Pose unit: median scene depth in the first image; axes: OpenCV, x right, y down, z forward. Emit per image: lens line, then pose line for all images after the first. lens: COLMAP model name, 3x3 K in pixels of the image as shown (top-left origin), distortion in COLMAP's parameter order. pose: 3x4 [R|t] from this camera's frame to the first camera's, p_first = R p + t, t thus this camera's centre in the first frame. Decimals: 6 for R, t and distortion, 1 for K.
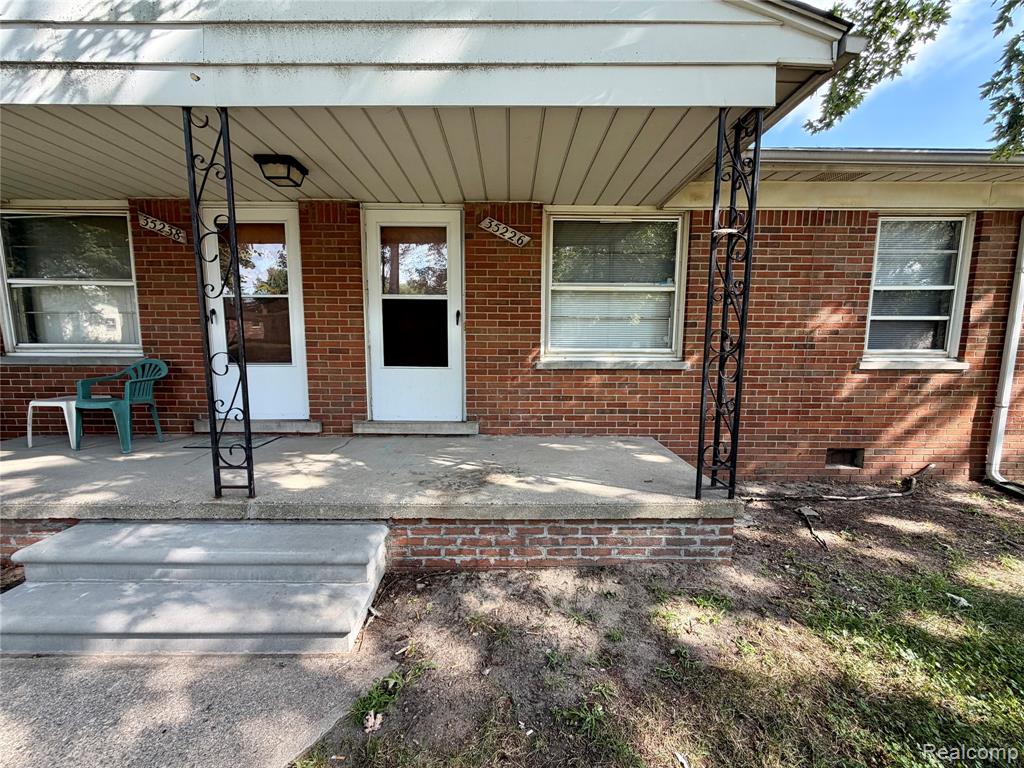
lens RADIAL K [[414.2, 0, 512.0], [0, 414.2, 384.0], [0, 0, 1]] dist [0.000514, -0.000384]
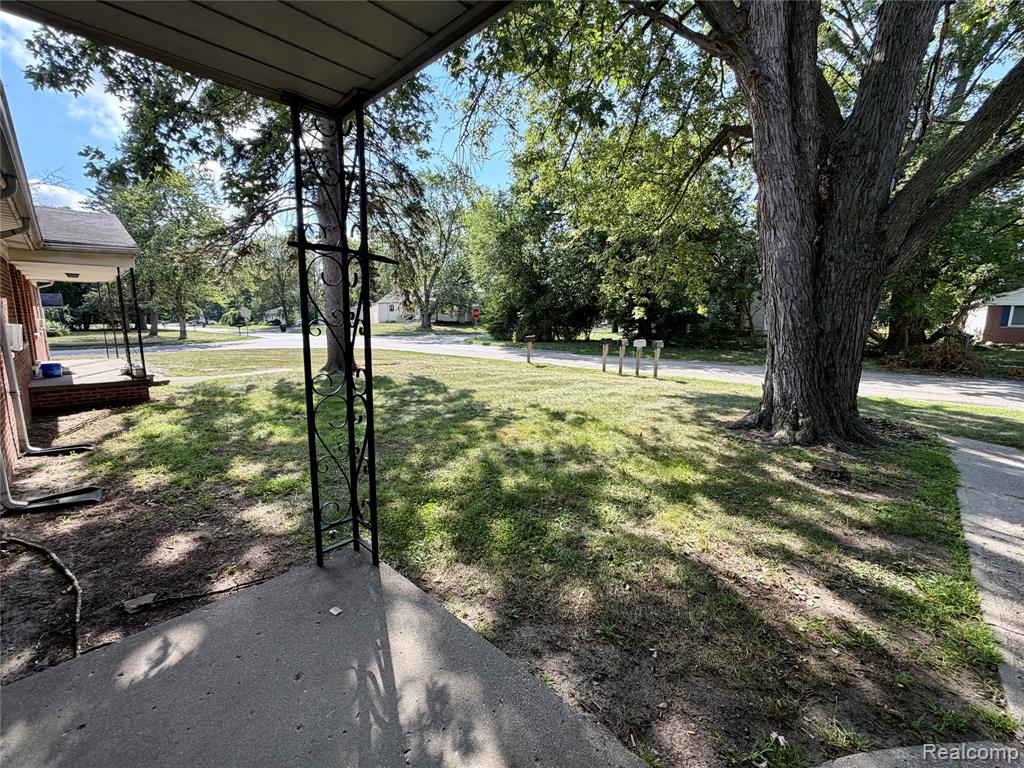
lens RADIAL K [[414.2, 0, 512.0], [0, 414.2, 384.0], [0, 0, 1]] dist [0.000514, -0.000384]
pose [[-0.715685, -0.117901, 0.688400, -0.201313], [0.067741, 0.969283, 0.236433, -0.179216], [-0.695130, 0.215845, -0.685715, 0.874197]]
